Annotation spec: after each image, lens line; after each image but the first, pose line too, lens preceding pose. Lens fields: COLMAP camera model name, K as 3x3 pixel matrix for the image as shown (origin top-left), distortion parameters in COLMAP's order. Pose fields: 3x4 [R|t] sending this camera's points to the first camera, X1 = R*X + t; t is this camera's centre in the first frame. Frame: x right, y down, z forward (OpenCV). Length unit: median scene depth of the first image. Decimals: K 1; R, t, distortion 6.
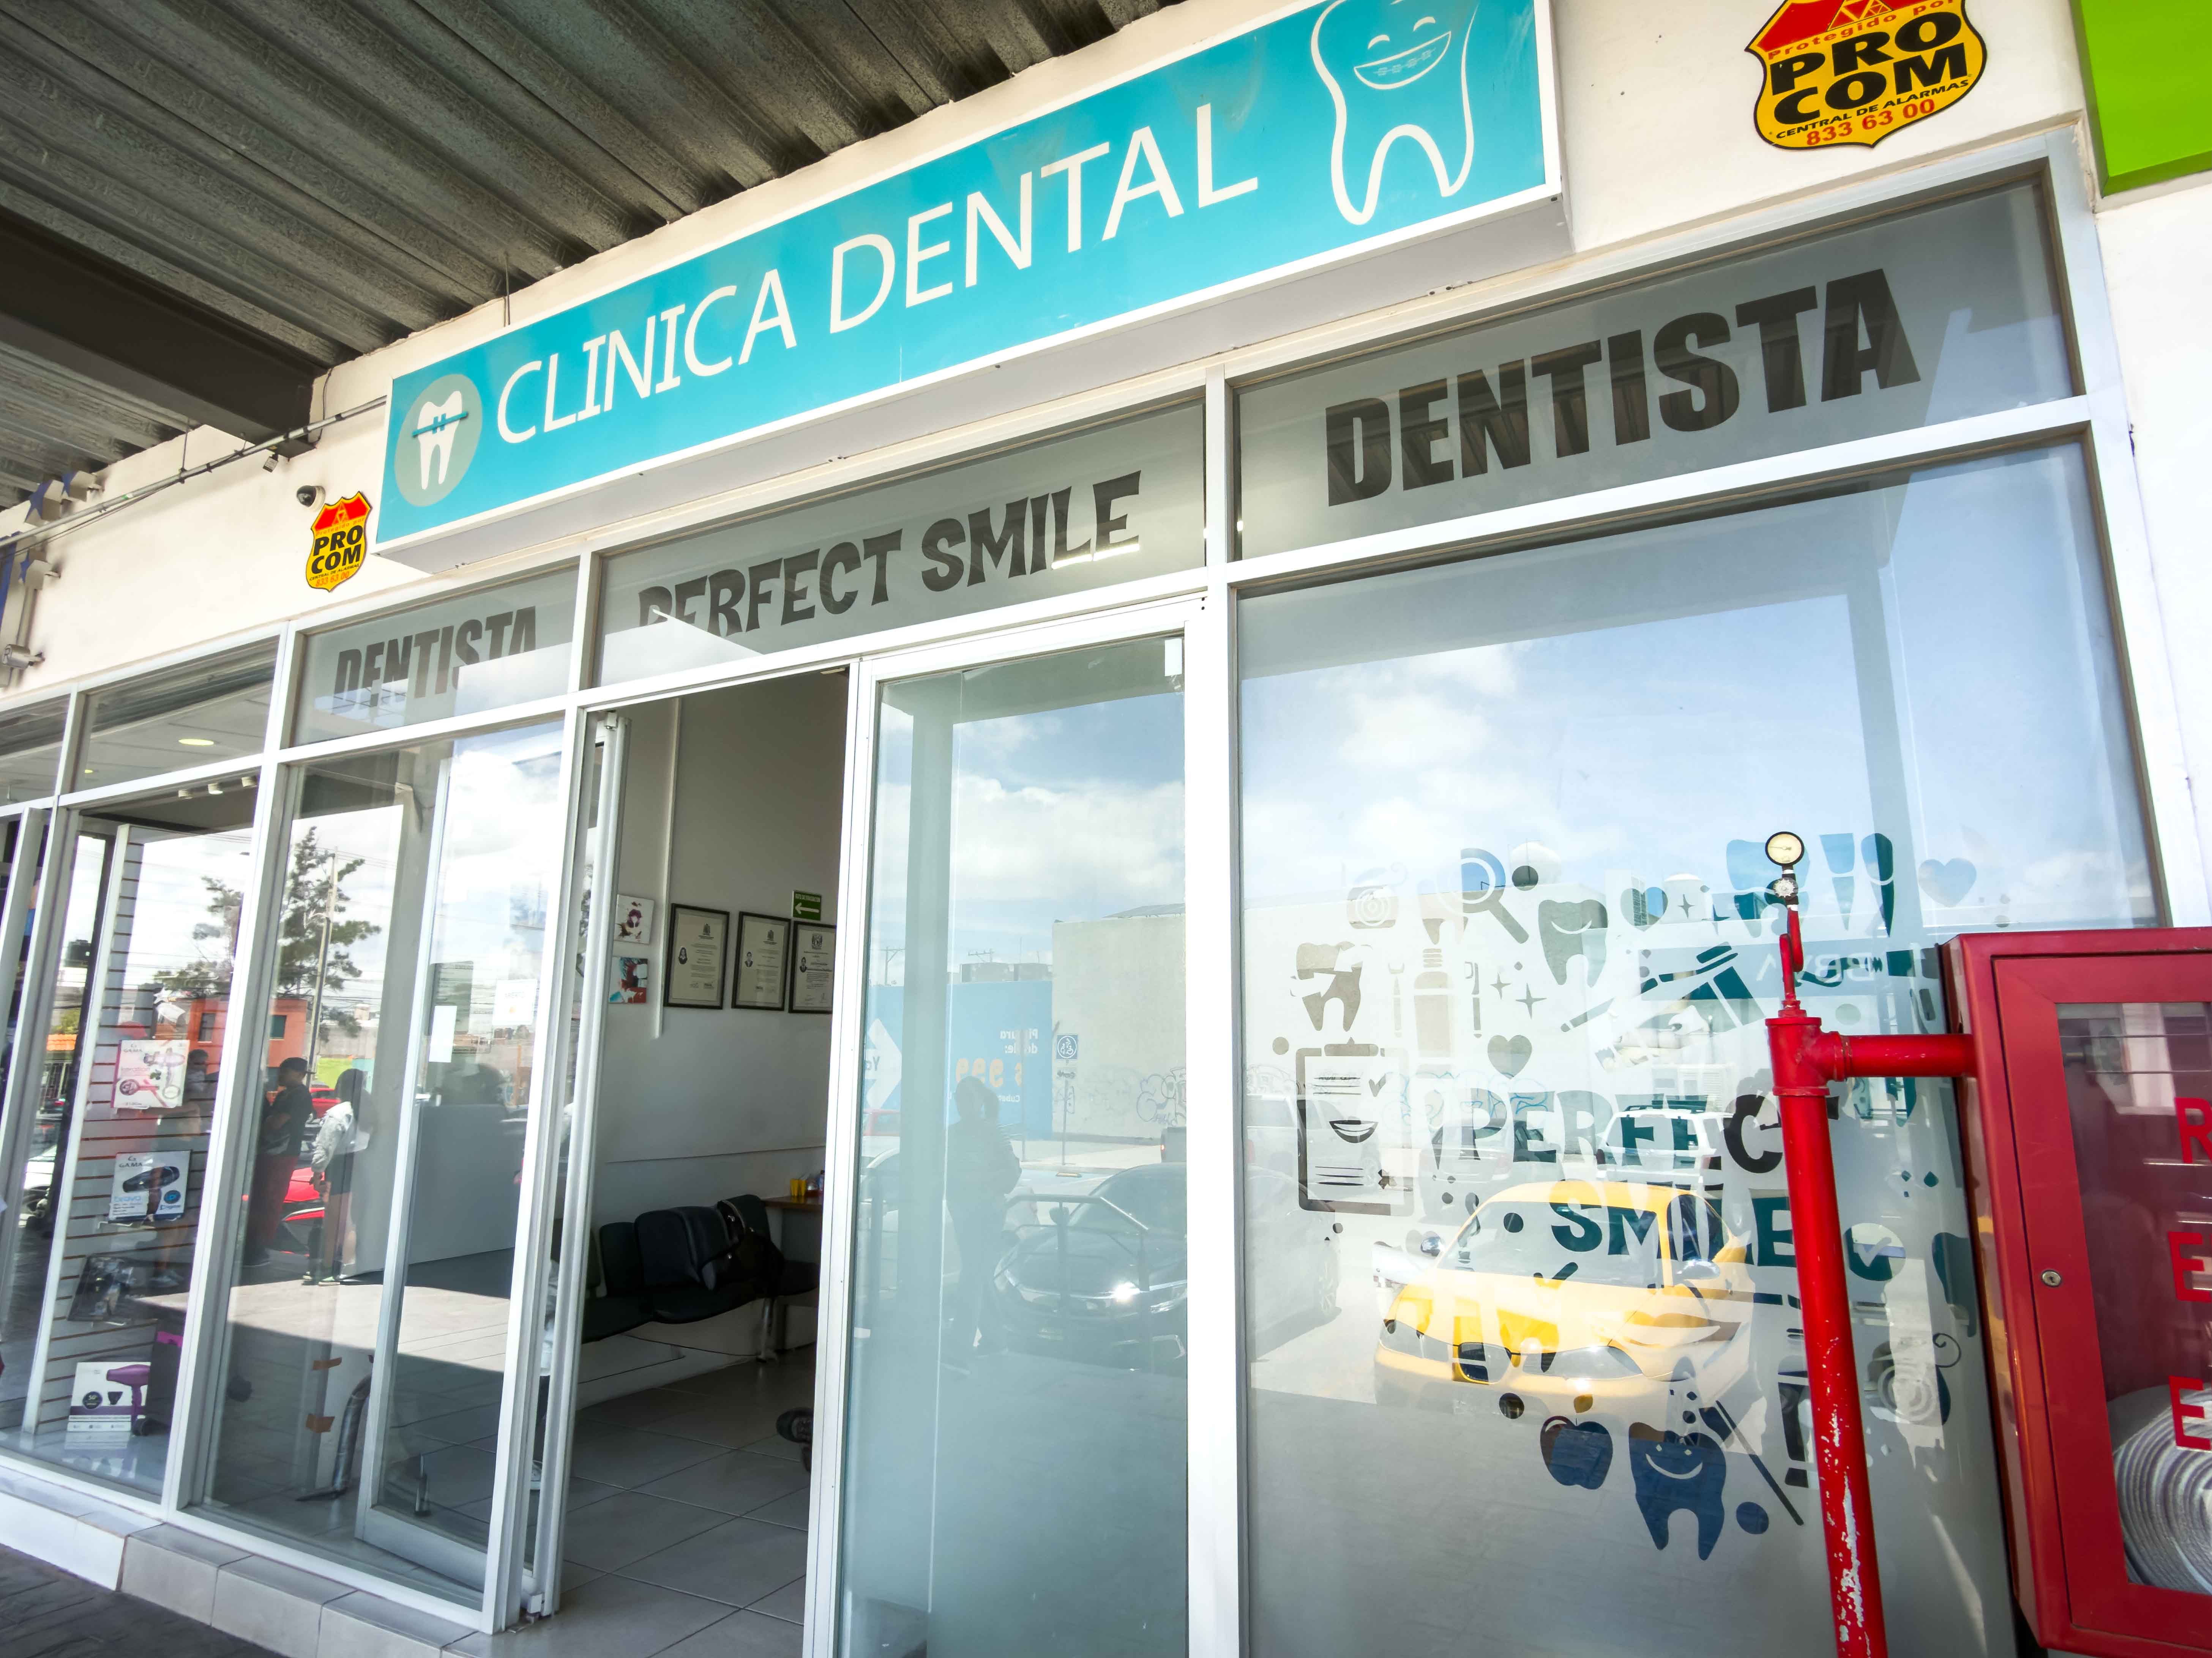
lens RADIAL K [[1195.1, 0, 1106.0], [0, 1195.1, 829.0], [0, 0, 1]] dist [0.004517, 0.000729]
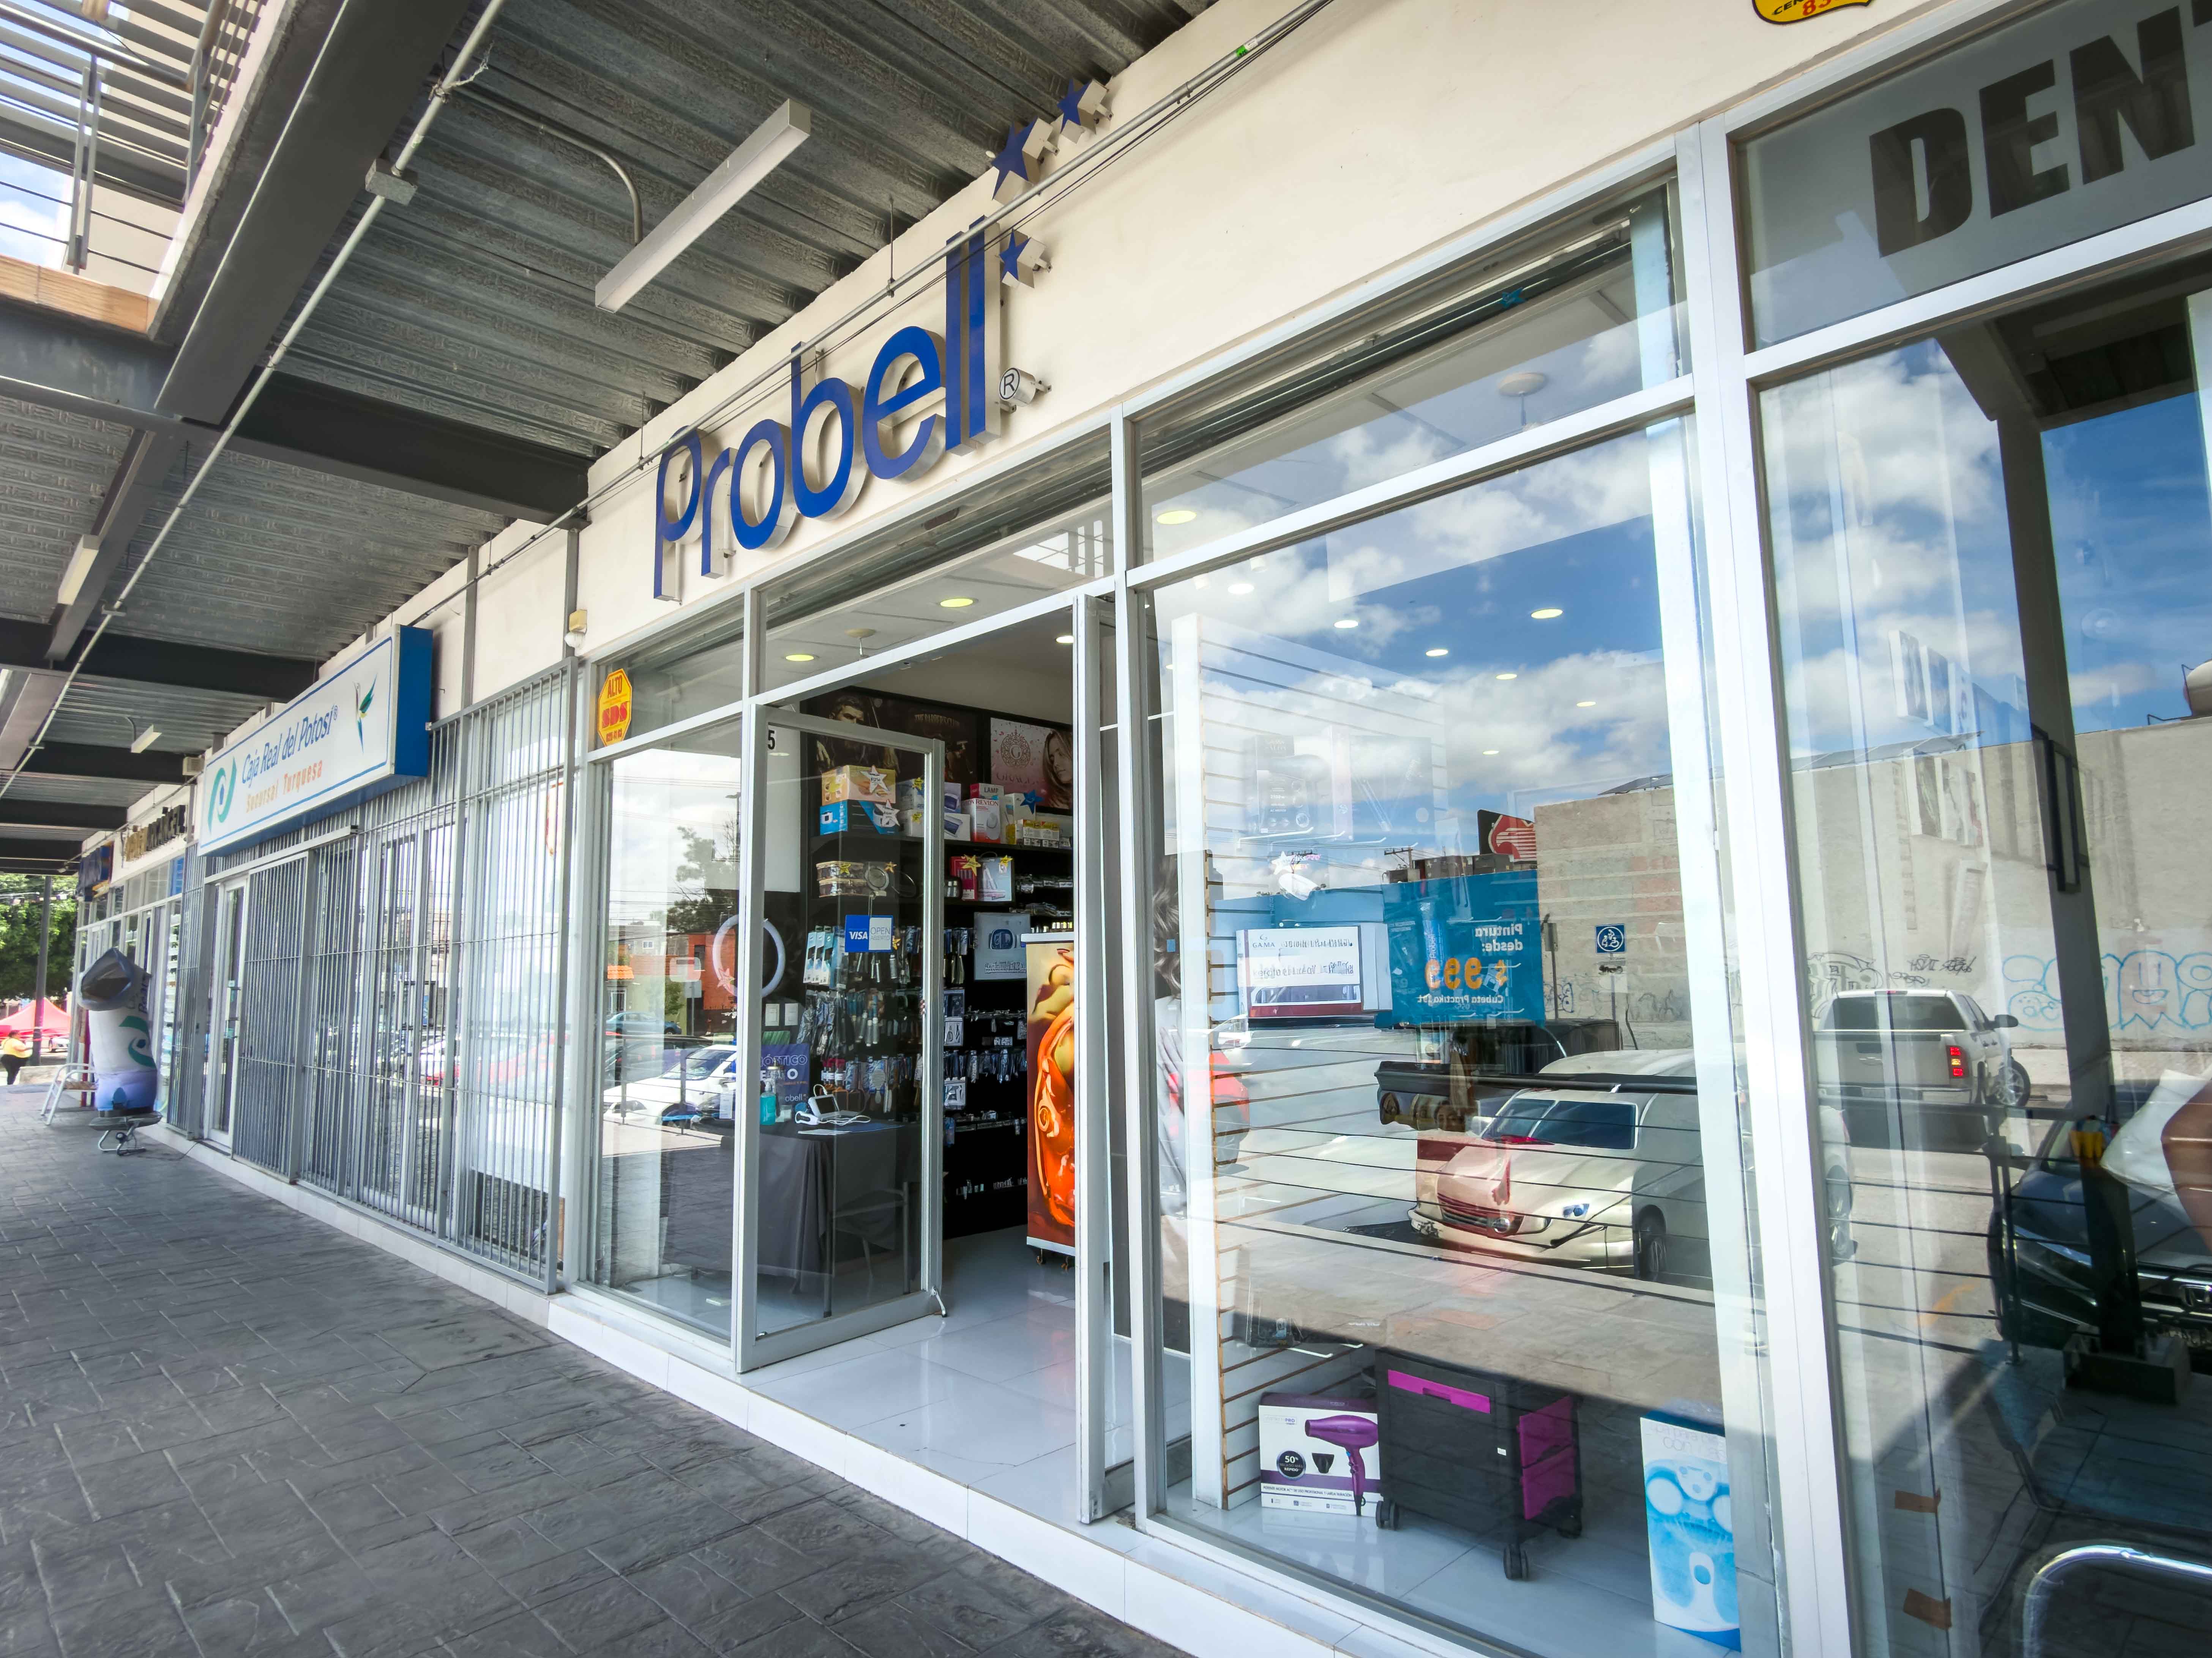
lens RADIAL K [[1195.1, 0, 1106.0], [0, 1195.1, 829.0], [0, 0, 1]] dist [0.004517, 0.000729]
pose [[0.956601, -0.066532, -0.283705, -0.236880], [0.088496, 0.993933, 0.065305, 0.022715], [0.277639, -0.087578, 0.956685, 0.117436]]
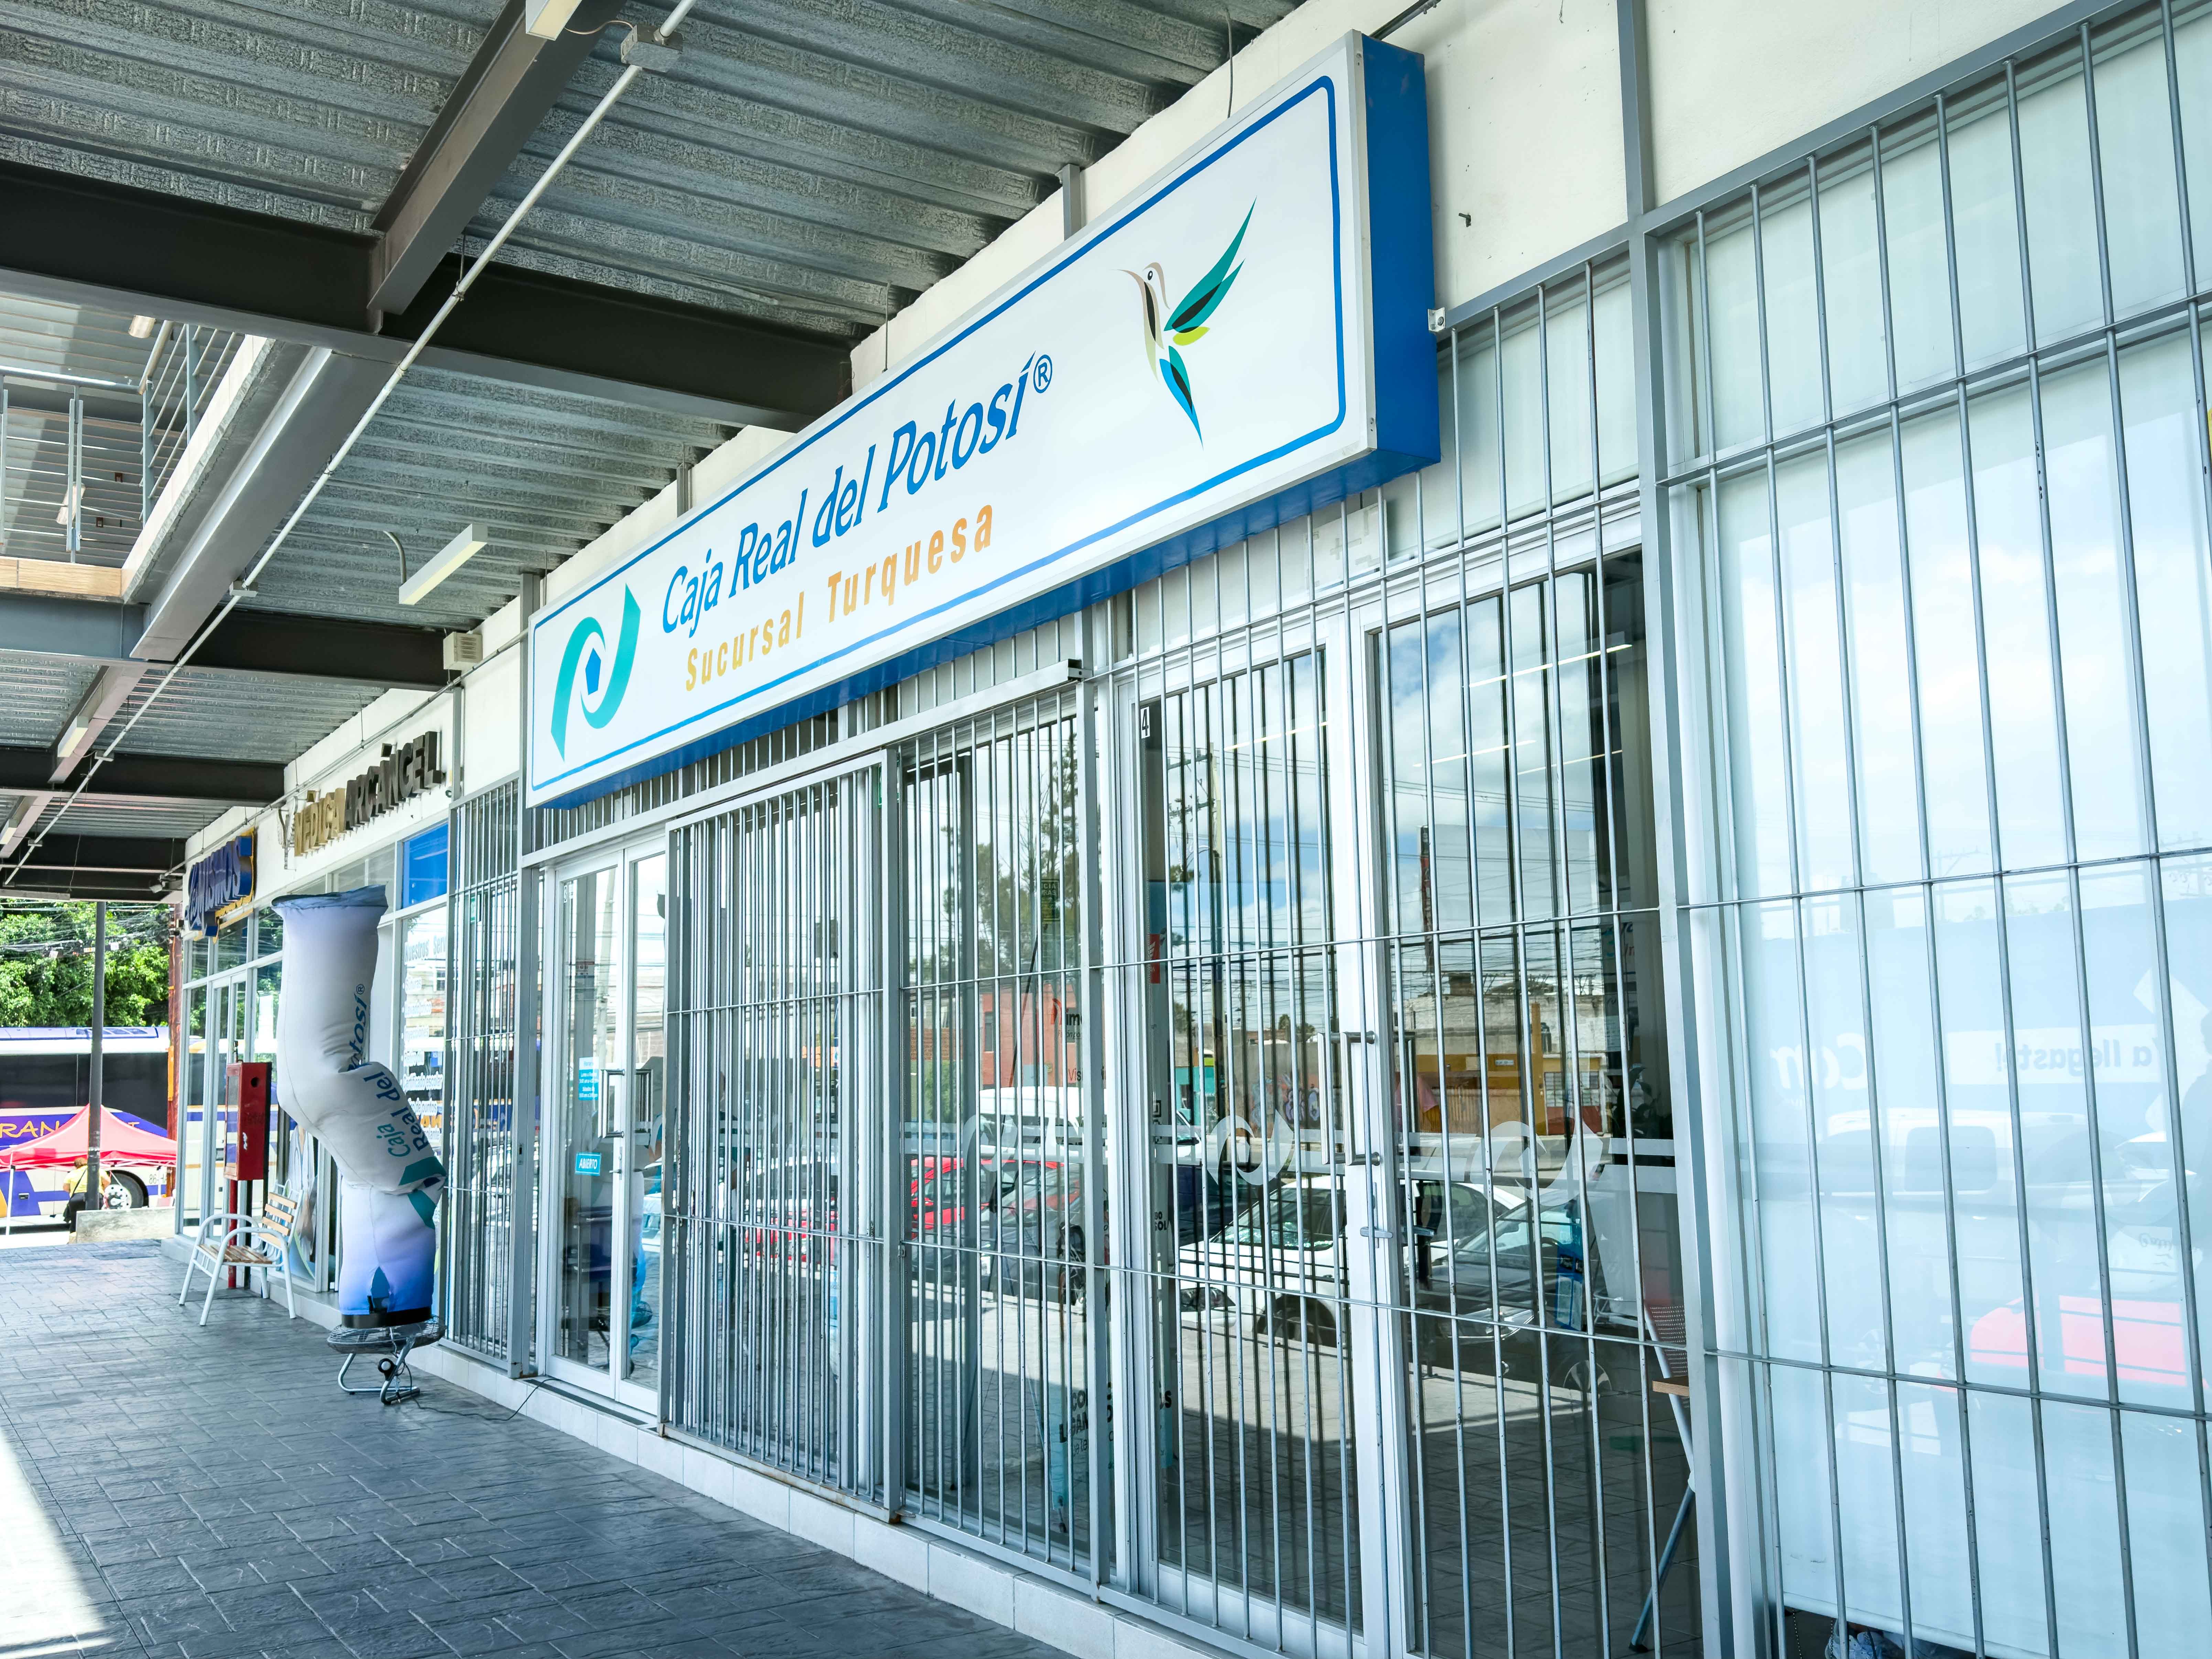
lens RADIAL K [[1923.7, 0, 1113.4], [0, 1923.7, 853.2], [0, 0, 1]] dist [0.058904, -0.006300]
pose [[0.872445, -0.086252, -0.481041, -0.611610], [0.125569, 0.990820, 0.050082, 0.049641], [0.472306, -0.104097, 0.875266, 0.258339]]
